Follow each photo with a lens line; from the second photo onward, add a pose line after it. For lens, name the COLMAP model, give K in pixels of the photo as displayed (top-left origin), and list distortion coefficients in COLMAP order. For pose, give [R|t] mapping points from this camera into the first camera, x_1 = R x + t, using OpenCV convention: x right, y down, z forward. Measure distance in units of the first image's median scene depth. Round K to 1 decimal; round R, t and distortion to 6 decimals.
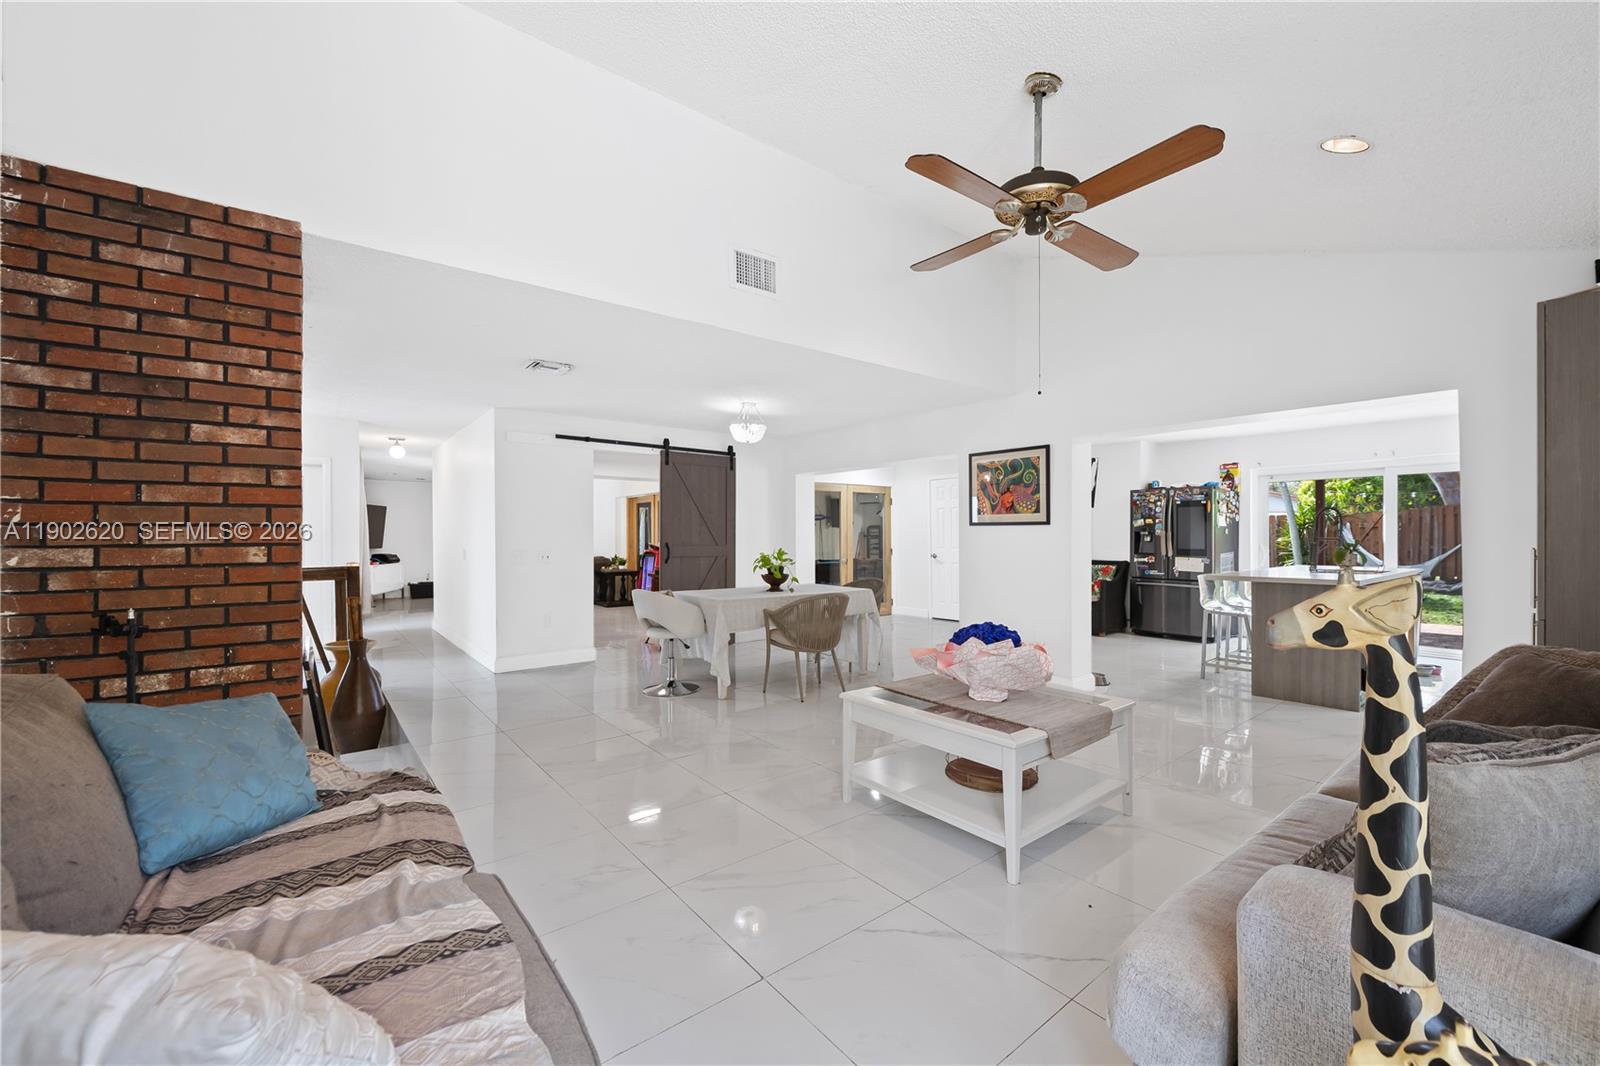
lens RADIAL K [[636.7, 0, 806.2], [0, 636.7, 538.8], [0, 0, 1]] dist [-0.001522, -0.002308]
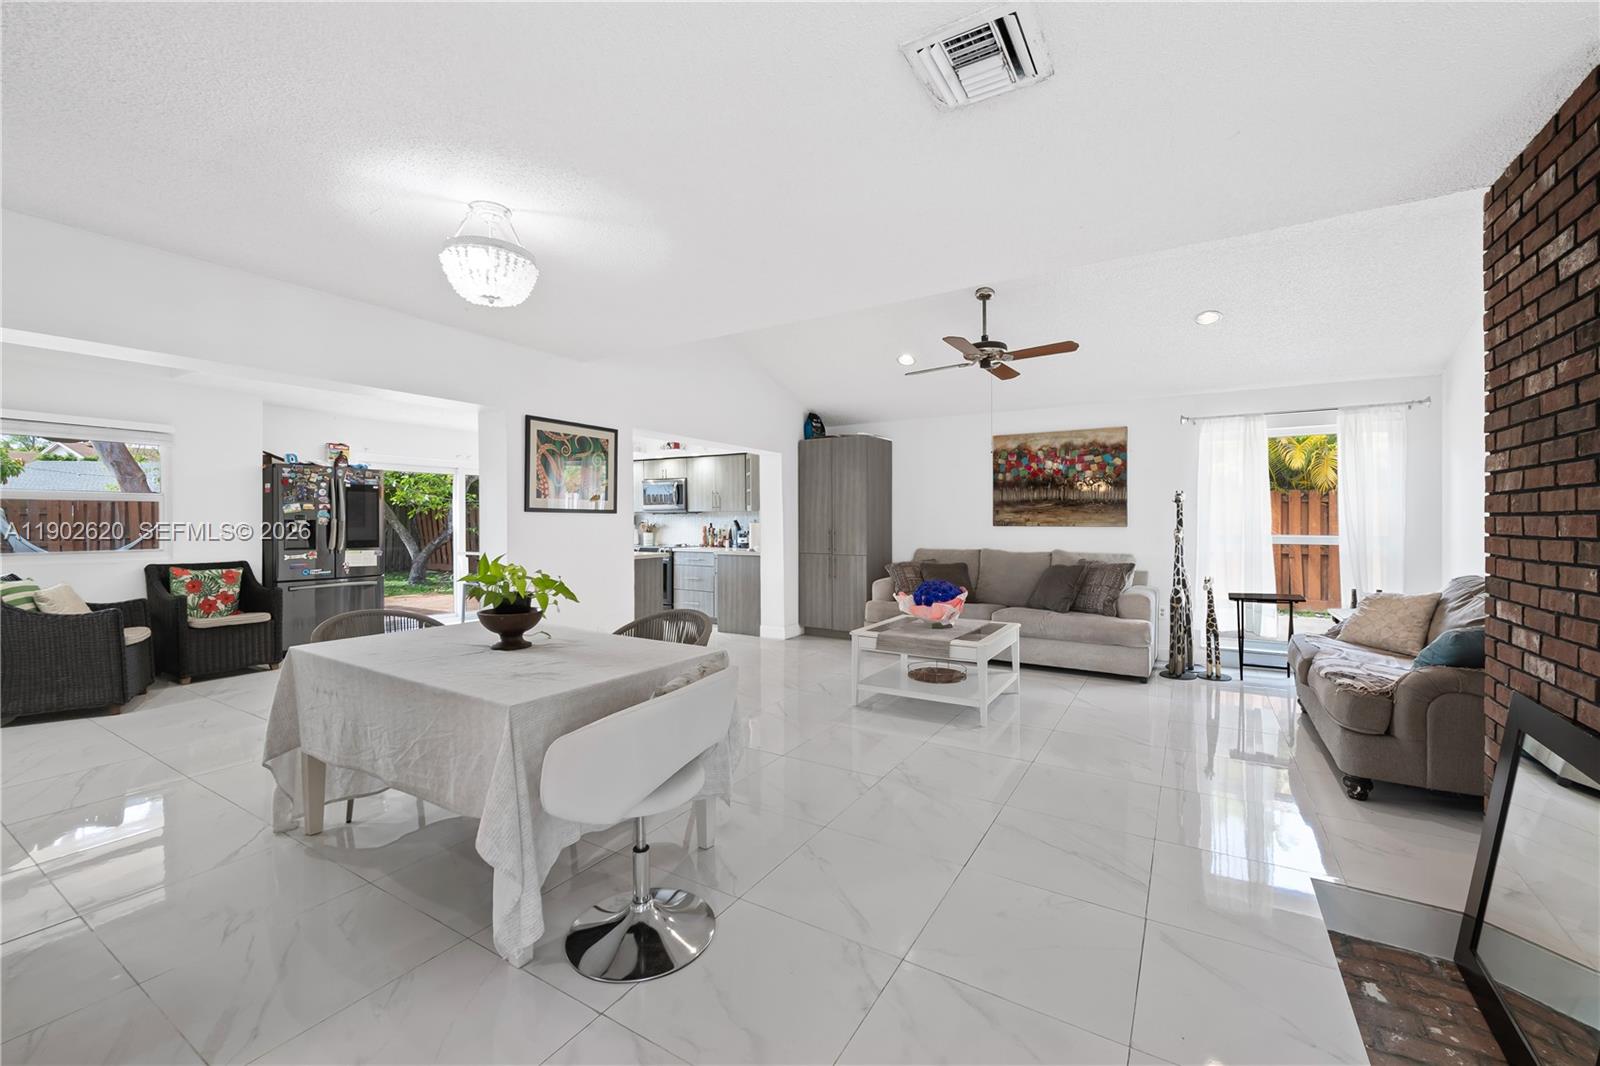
lens RADIAL K [[636.7, 0, 806.4], [0, 636.7, 522.9], [0, 0, 1]] dist [-0.001522, -0.002308]
pose [[-0.346214, 0.000207, 0.938155, -0.409685], [0.006275, 0.999978, 0.002095, -0.005578], [-0.938135, 0.006613, -0.346208, 0.715247]]
